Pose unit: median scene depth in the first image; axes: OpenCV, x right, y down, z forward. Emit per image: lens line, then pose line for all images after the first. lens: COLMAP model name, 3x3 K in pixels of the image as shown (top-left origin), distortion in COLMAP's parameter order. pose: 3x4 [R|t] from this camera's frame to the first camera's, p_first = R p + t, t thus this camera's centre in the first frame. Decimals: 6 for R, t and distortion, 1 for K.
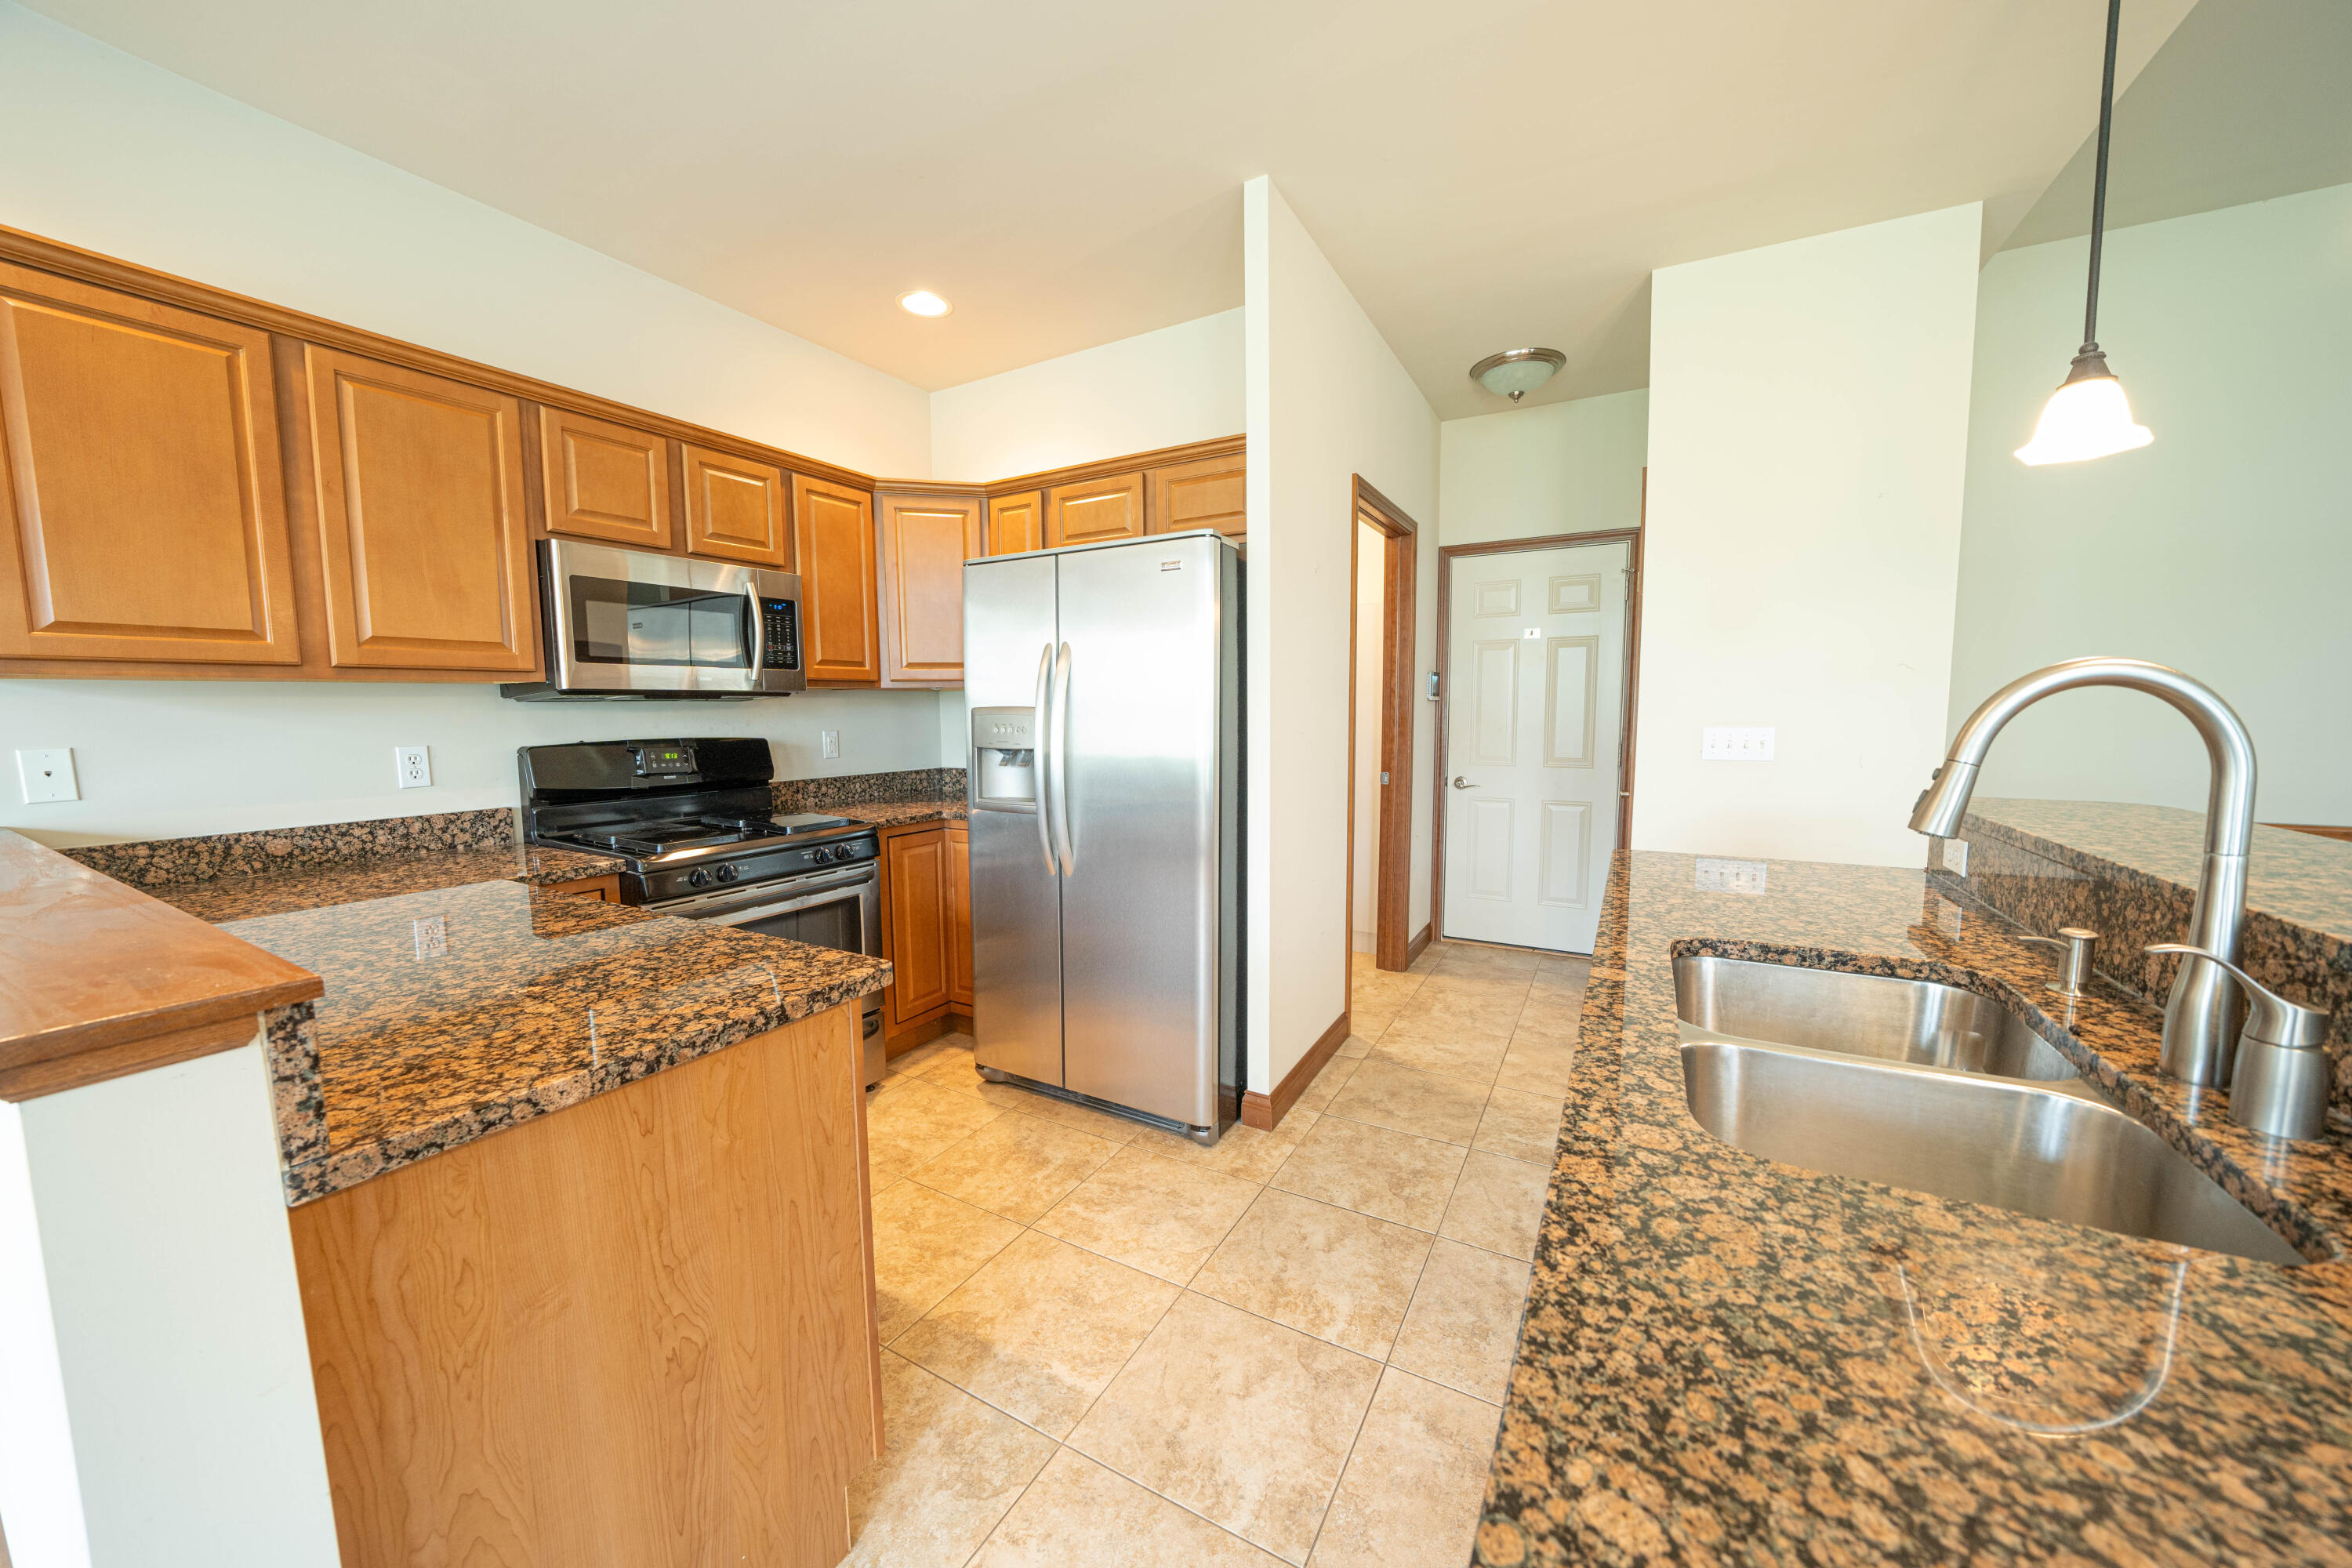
lens RADIAL K [[824.0, 0, 1176.0], [0, 824.0, 784.0], [0, 0, 1]] dist [-0.019092, 0.000167]
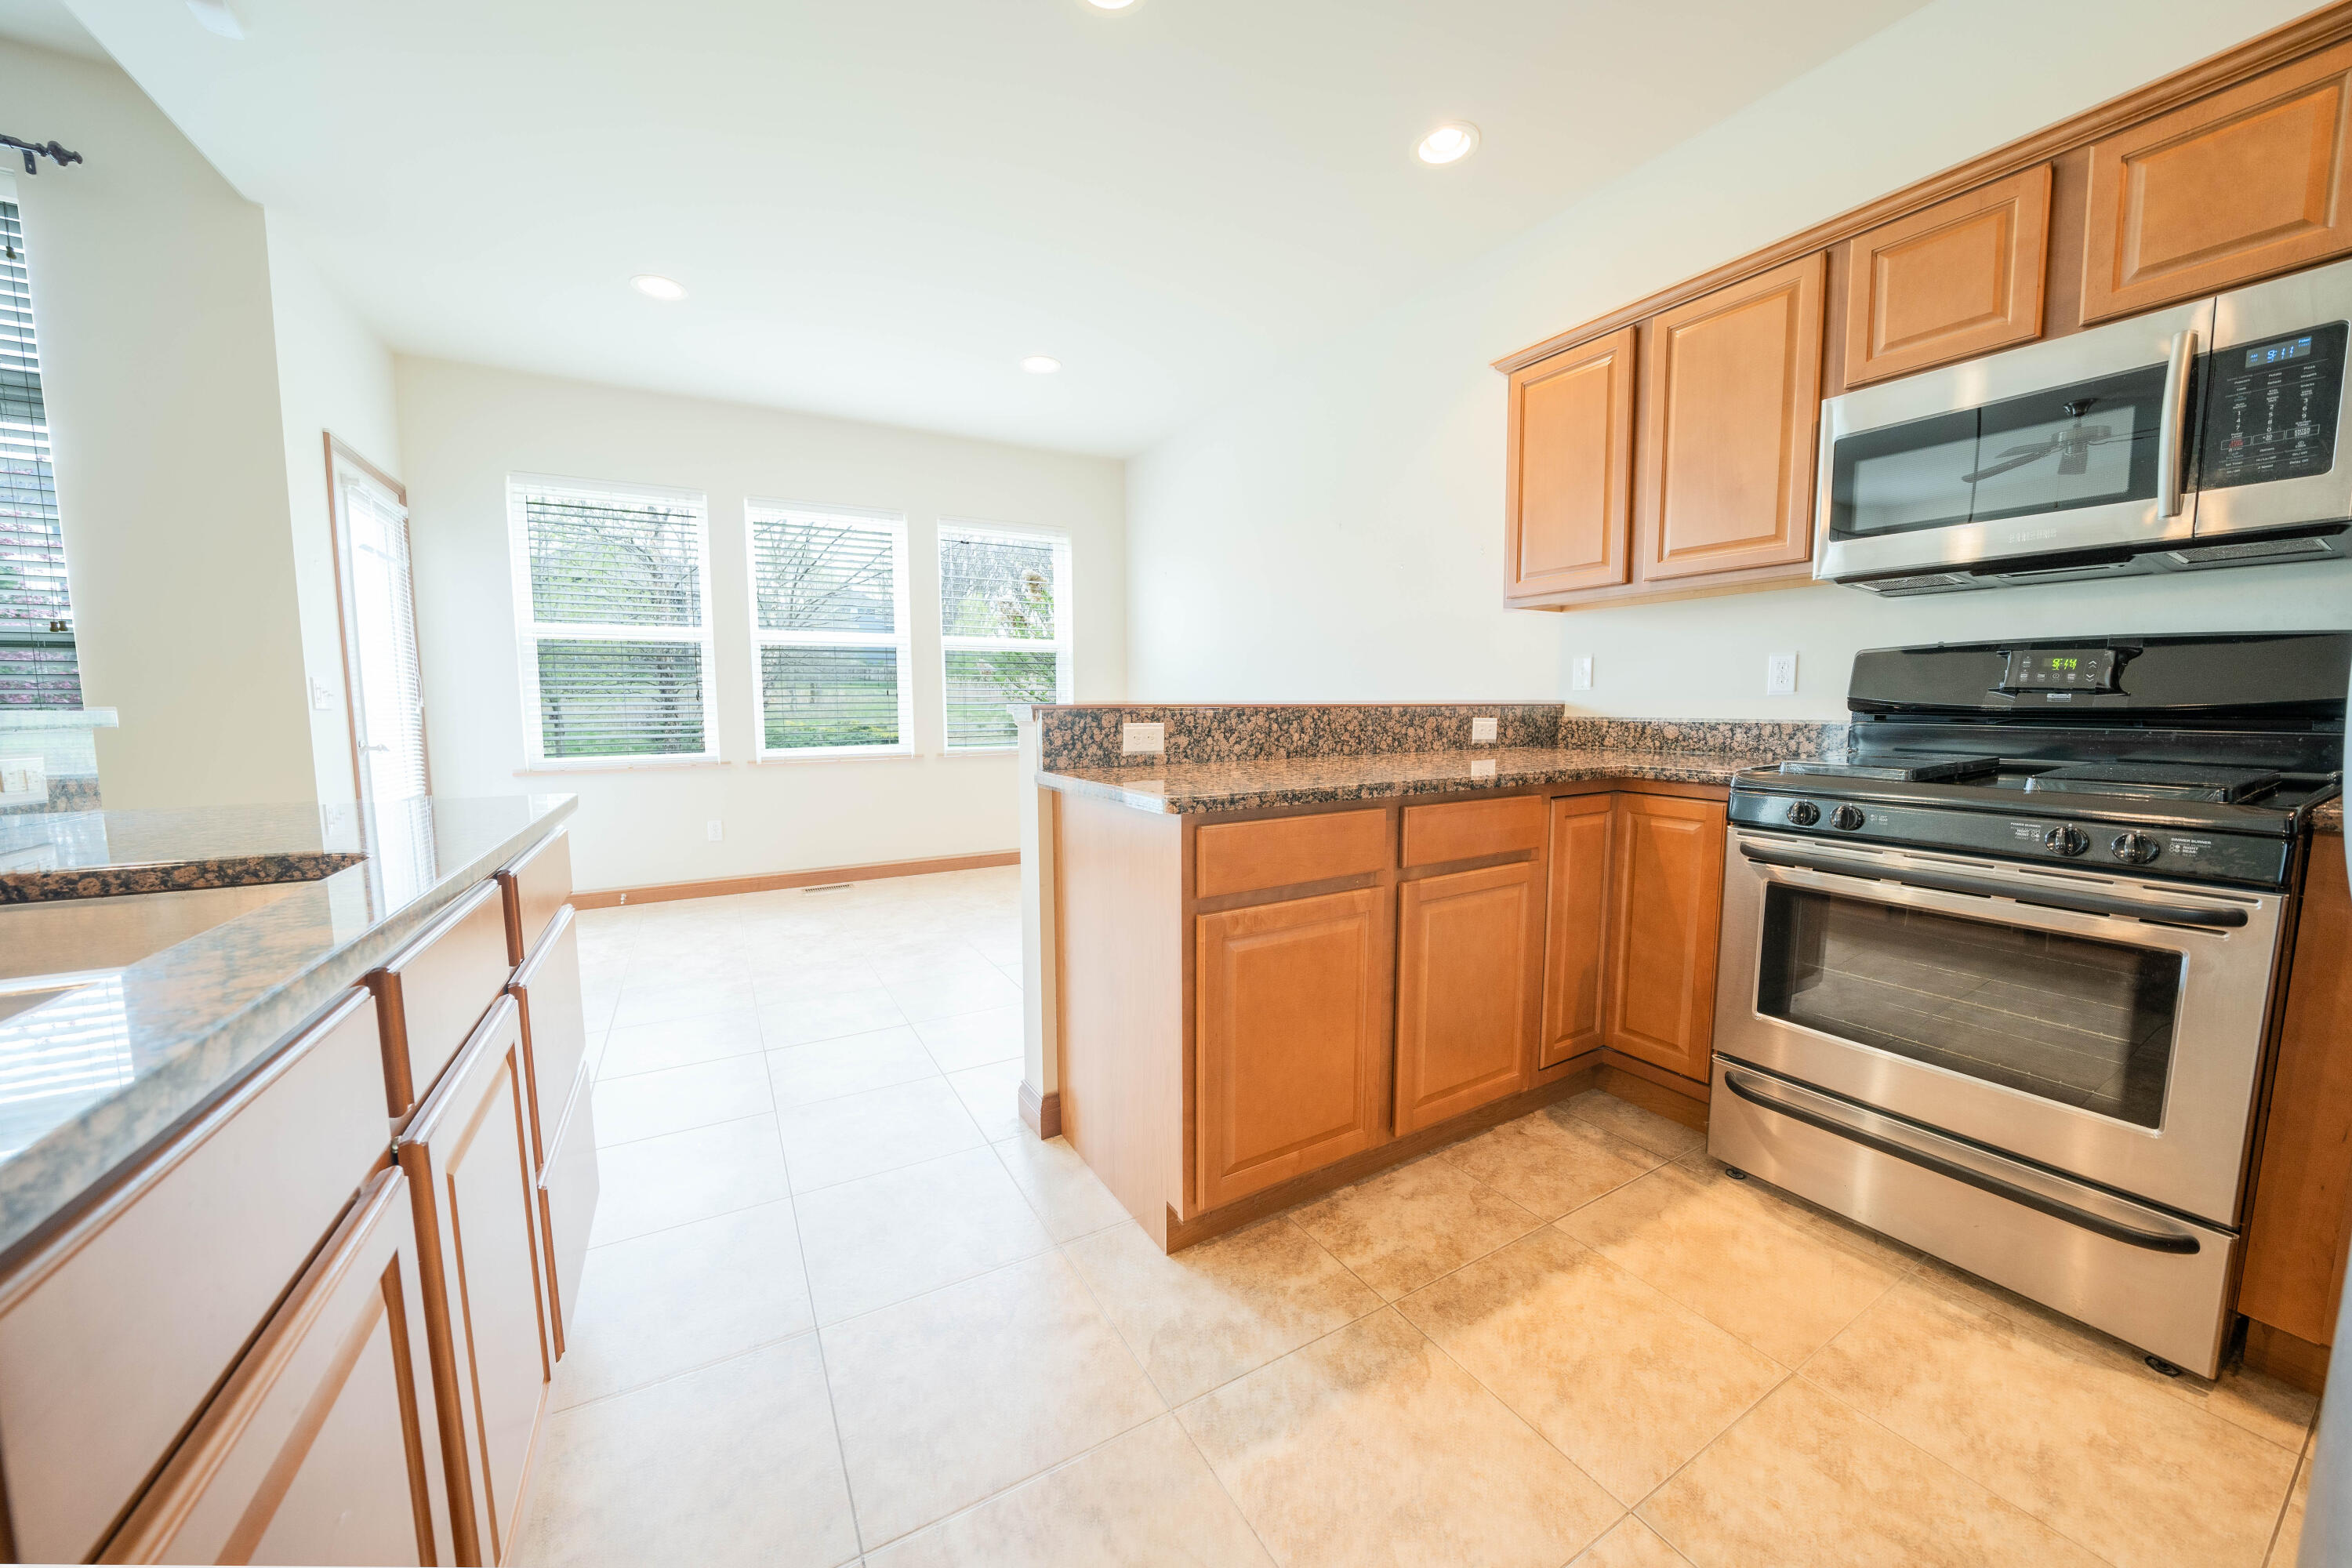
lens RADIAL K [[824.0, 0, 1176.0], [0, 824.0, 784.0], [0, 0, 1]] dist [-0.019092, 0.000167]
pose [[-0.514208, 0.092415, -0.852672, 0.337728], [-0.074706, 0.985573, 0.151871, 0.018418], [0.854406, 0.141793, -0.499886, 0.856705]]
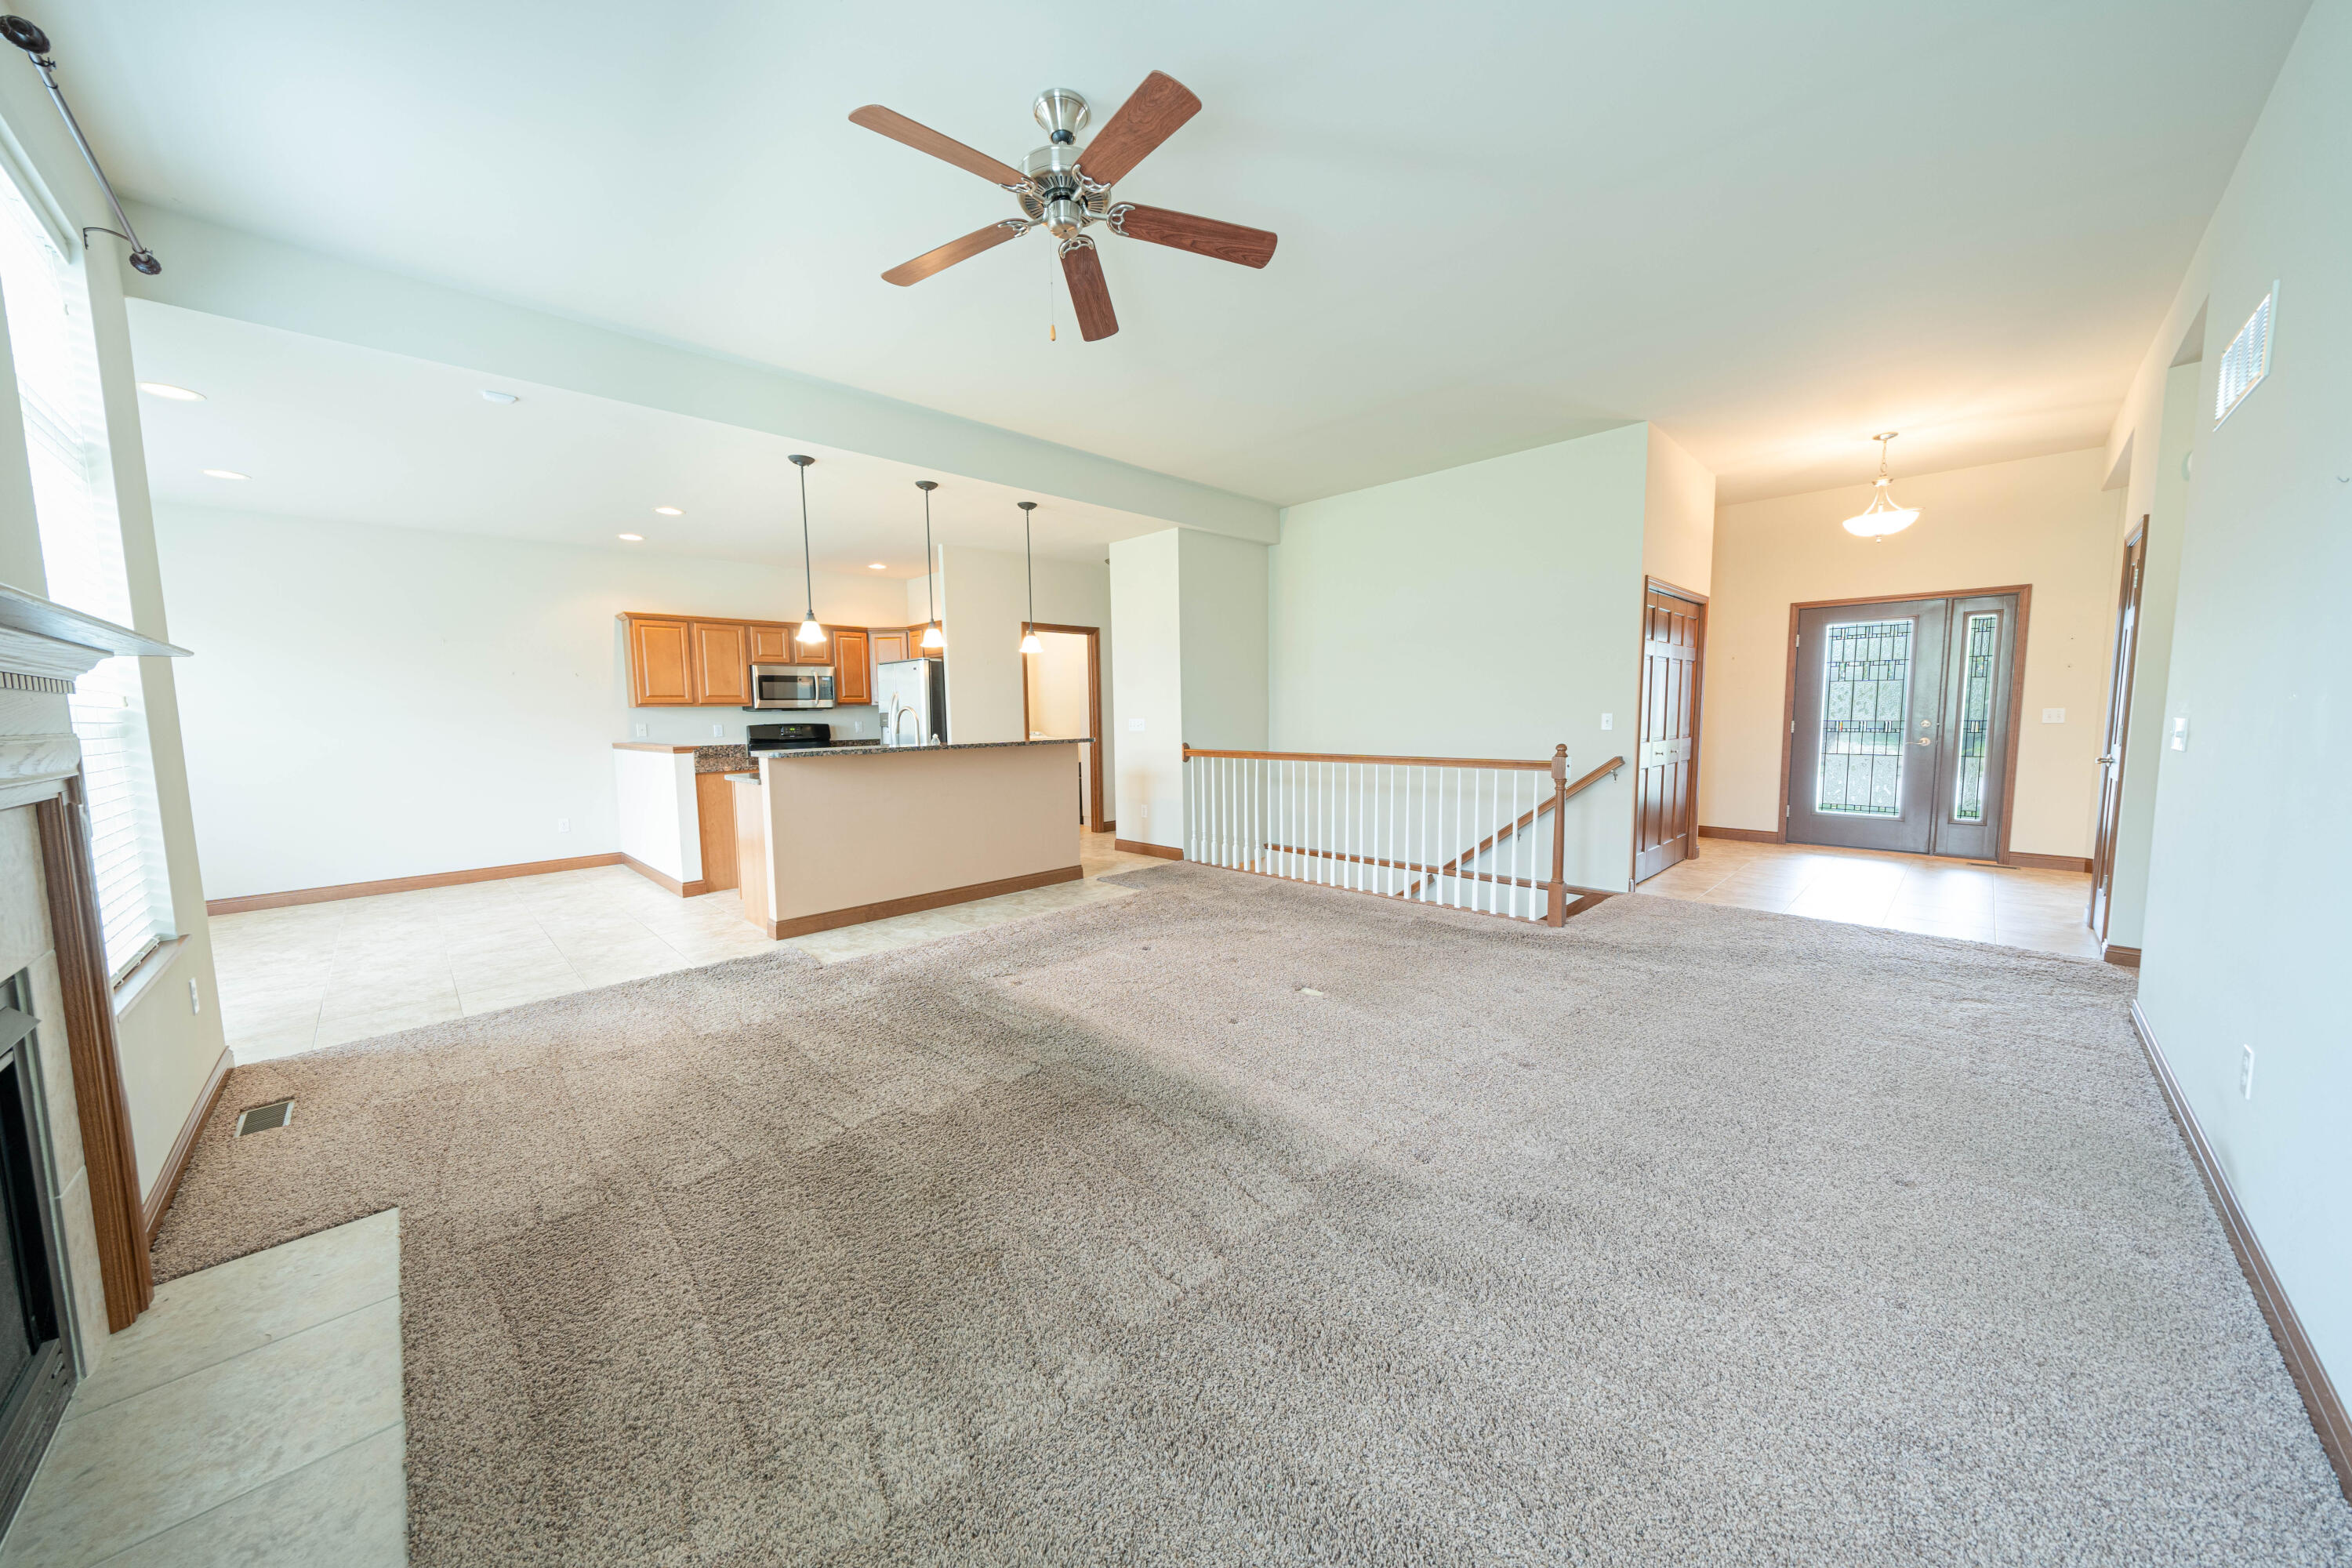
lens RADIAL K [[797.1, 0, 1176.0], [0, 797.1, 784.0], [0, 0, 1]] dist [0.001071, 0.000051]
pose [[0.962682, 0.014680, -0.270238, 1.776895], [-0.014886, 0.999888, 0.001288, 0.164026], [0.270227, 0.002783, 0.962793, -1.672195]]
